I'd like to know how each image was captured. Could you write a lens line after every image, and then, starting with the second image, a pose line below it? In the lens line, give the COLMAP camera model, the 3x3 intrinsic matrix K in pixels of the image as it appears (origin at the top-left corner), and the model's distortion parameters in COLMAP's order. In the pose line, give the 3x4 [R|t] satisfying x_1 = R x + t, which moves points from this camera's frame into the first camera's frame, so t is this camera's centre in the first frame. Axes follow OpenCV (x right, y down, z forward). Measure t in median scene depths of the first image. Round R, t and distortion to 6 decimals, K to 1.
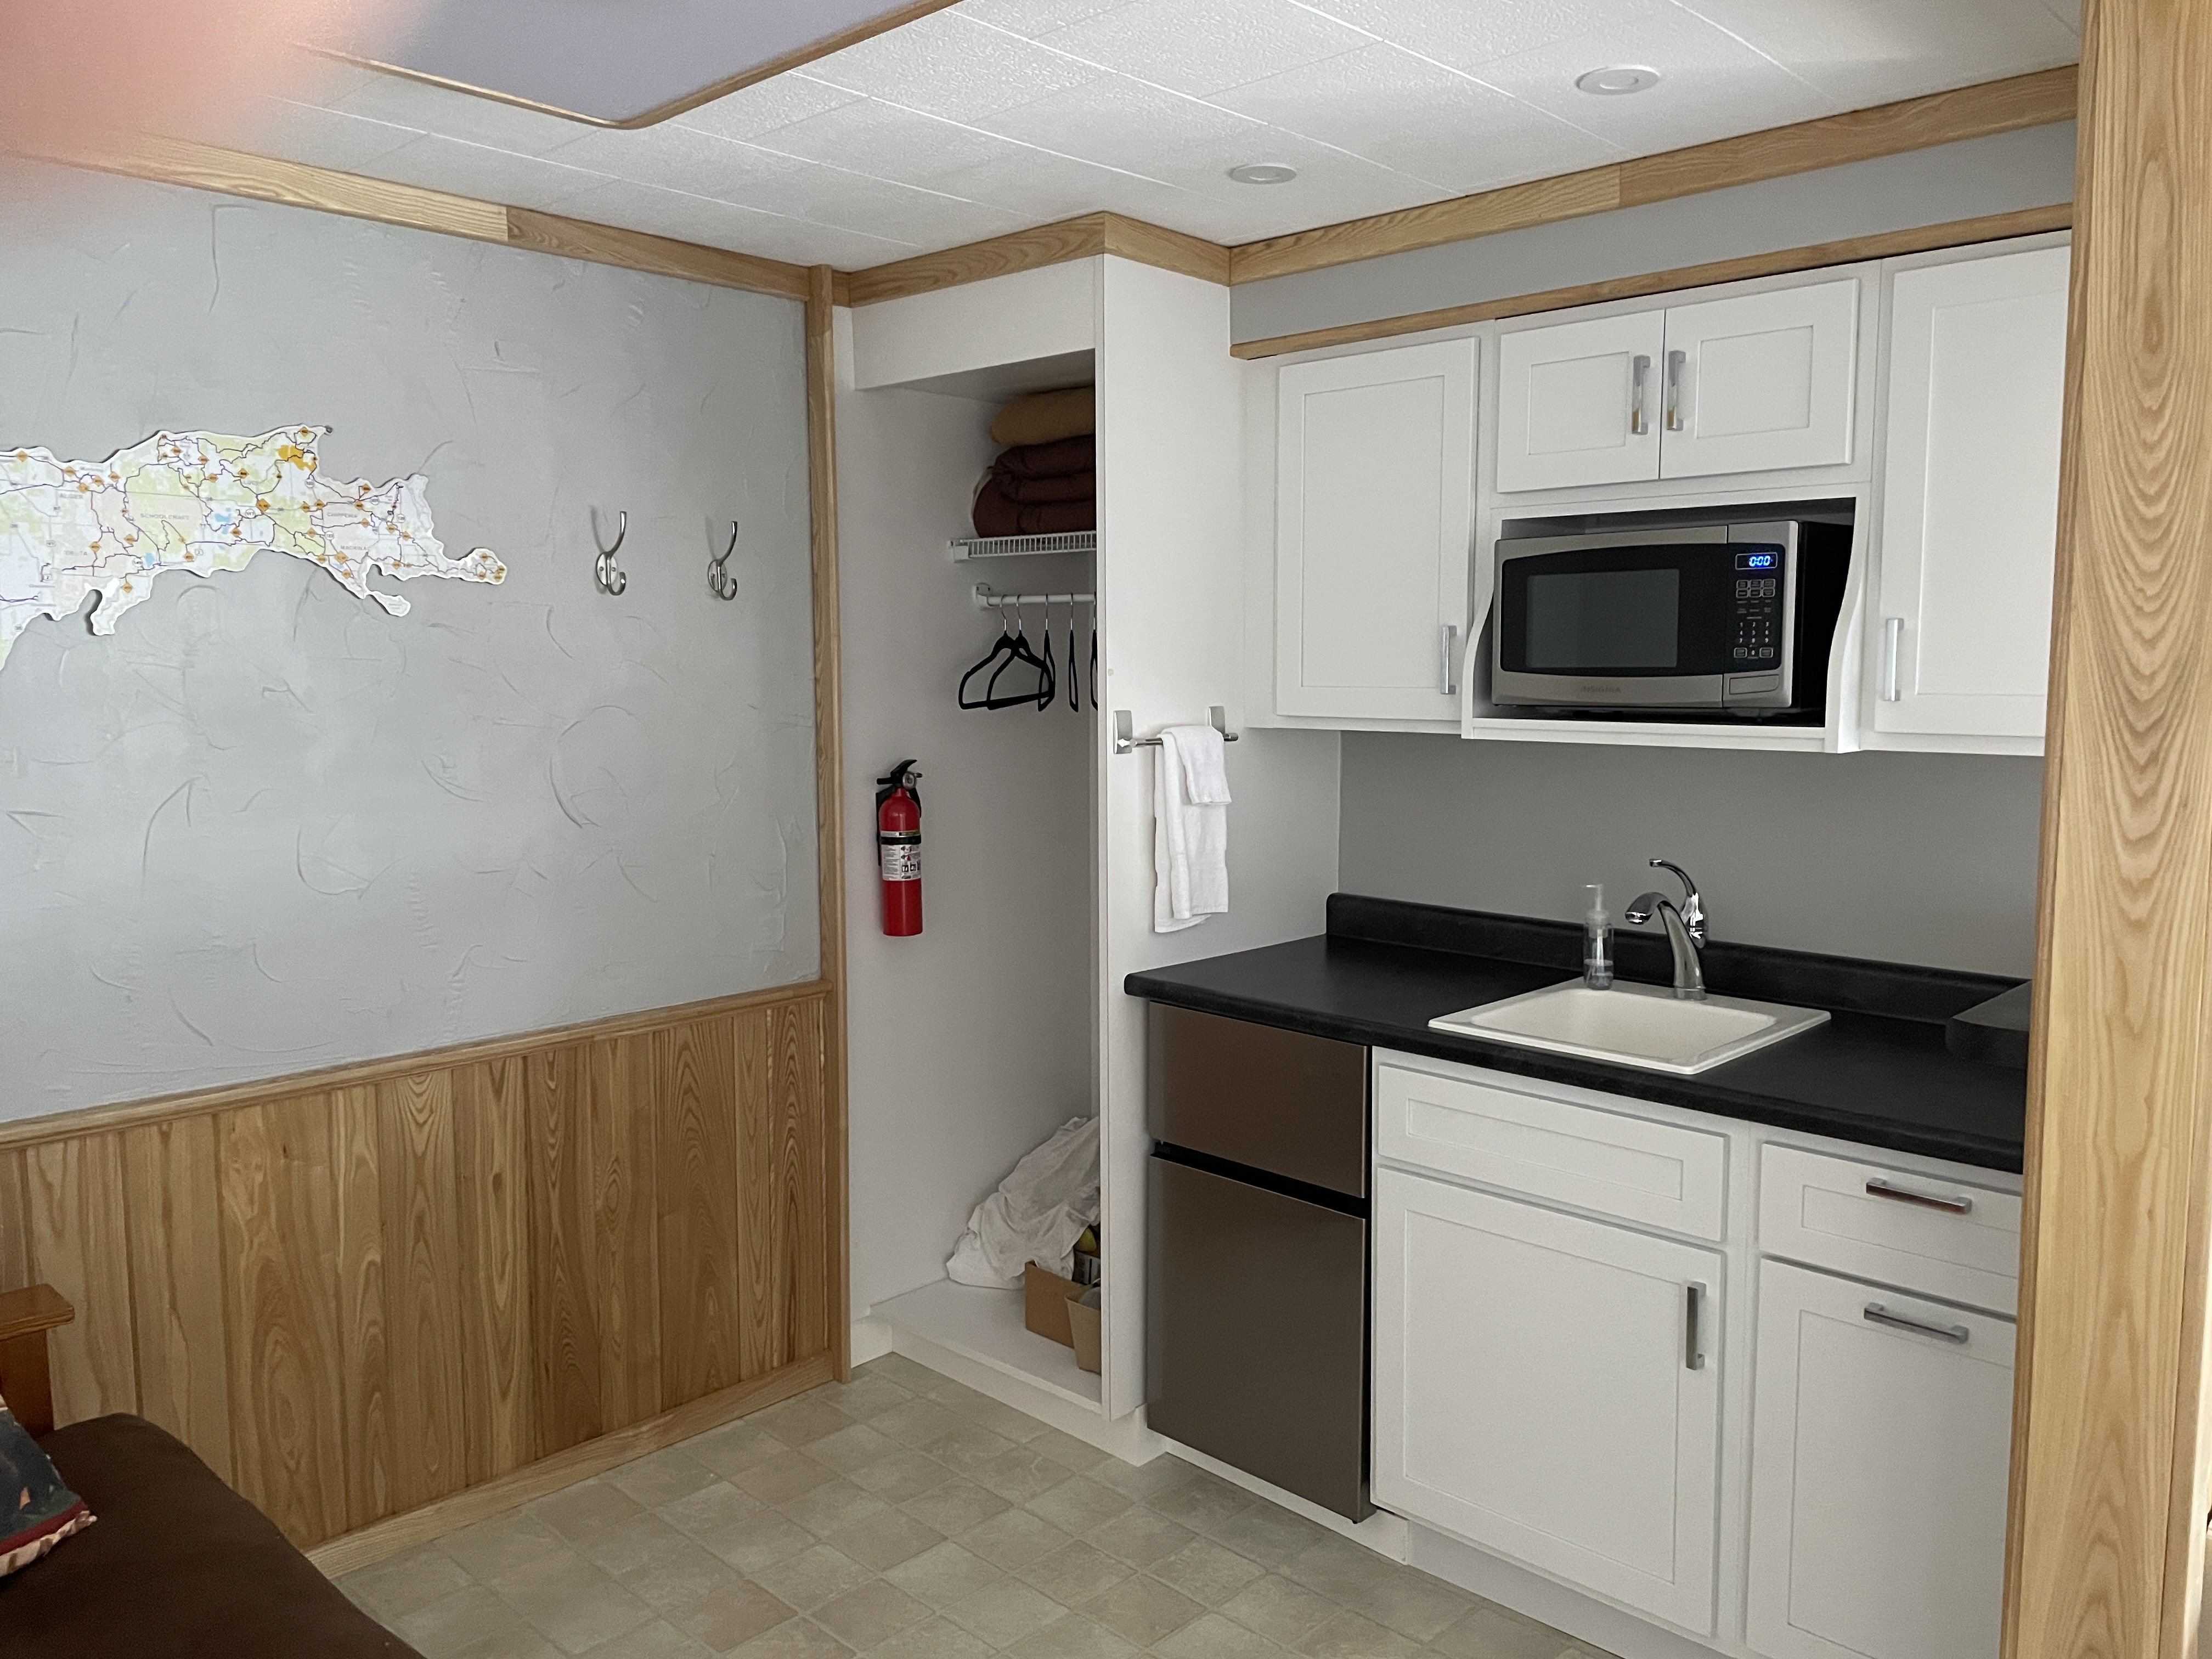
lens RADIAL K [[1674.4, 0, 1111.3], [0, 1674.4, 828.9], [0, 0, 1]] dist [0.073531, -0.095037]
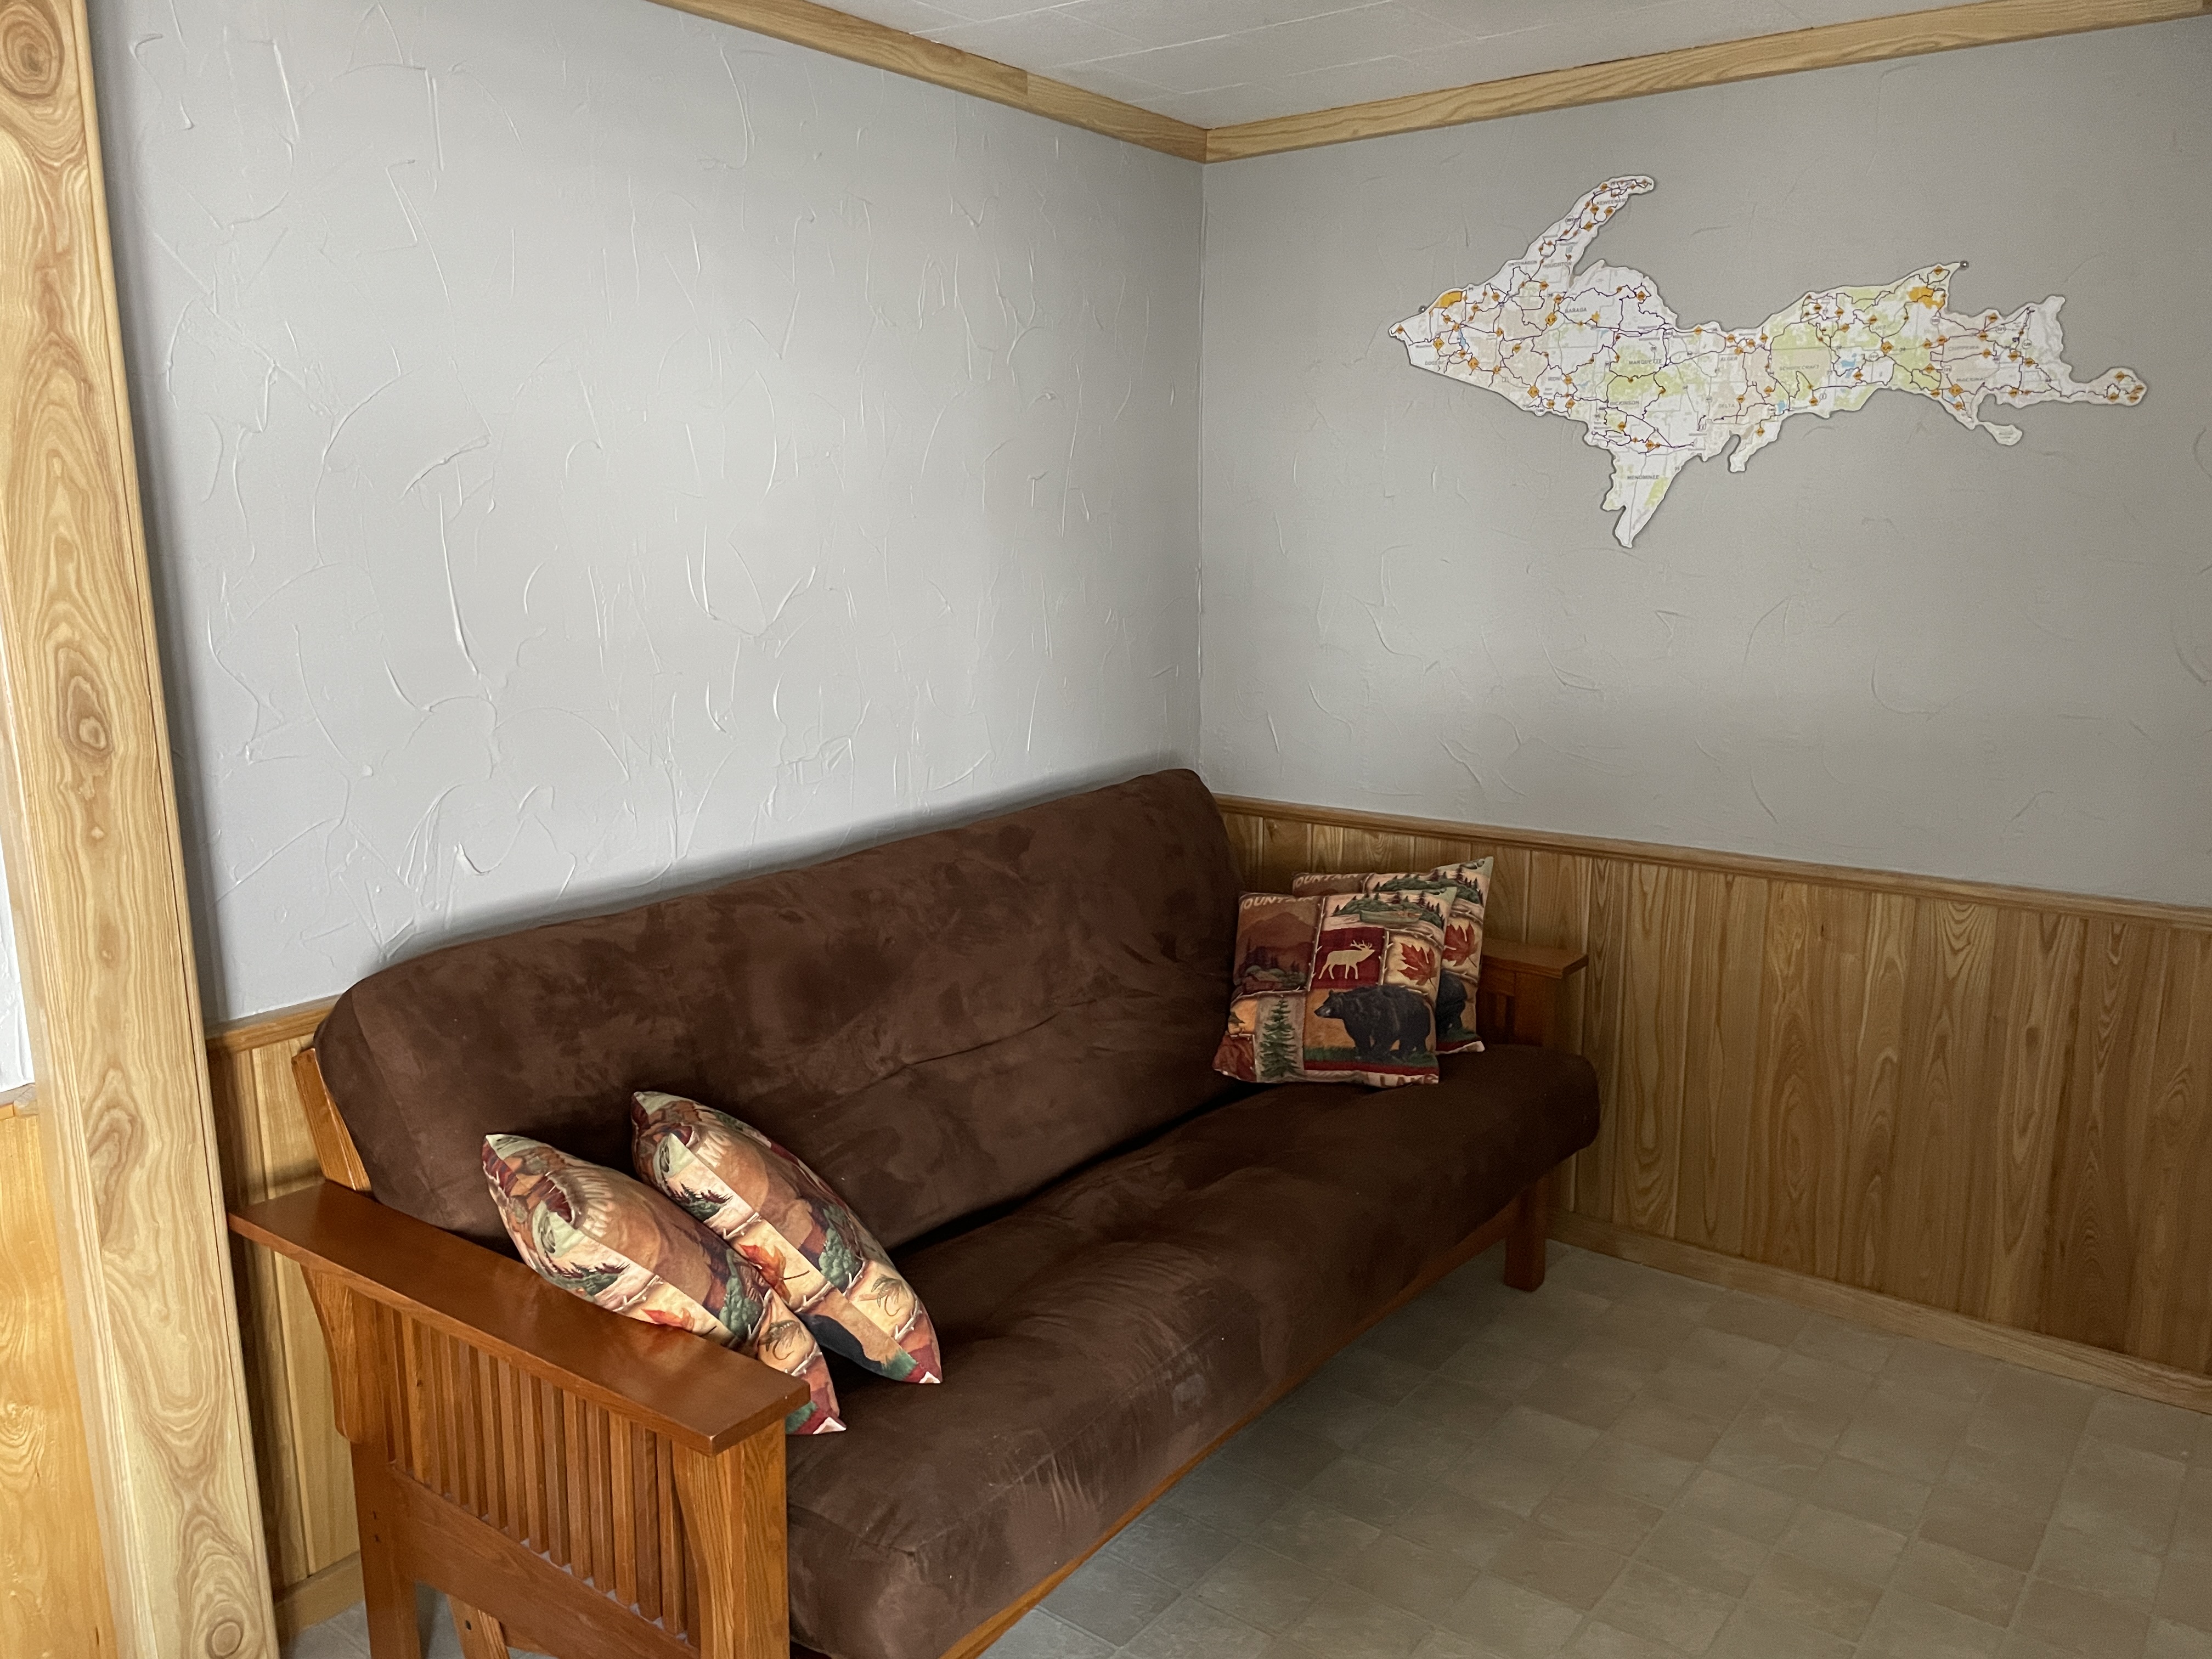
lens RADIAL K [[1674.4, 0, 1092.0], [0, 1674.4, 848.9], [0, 0, 1]] dist [0.073531, -0.095037]
pose [[0.099387, 0.201841, -0.974363, 0.543072], [-0.098269, 0.976415, 0.192242, -0.032678], [0.990185, 0.076643, 0.116878, 0.364014]]
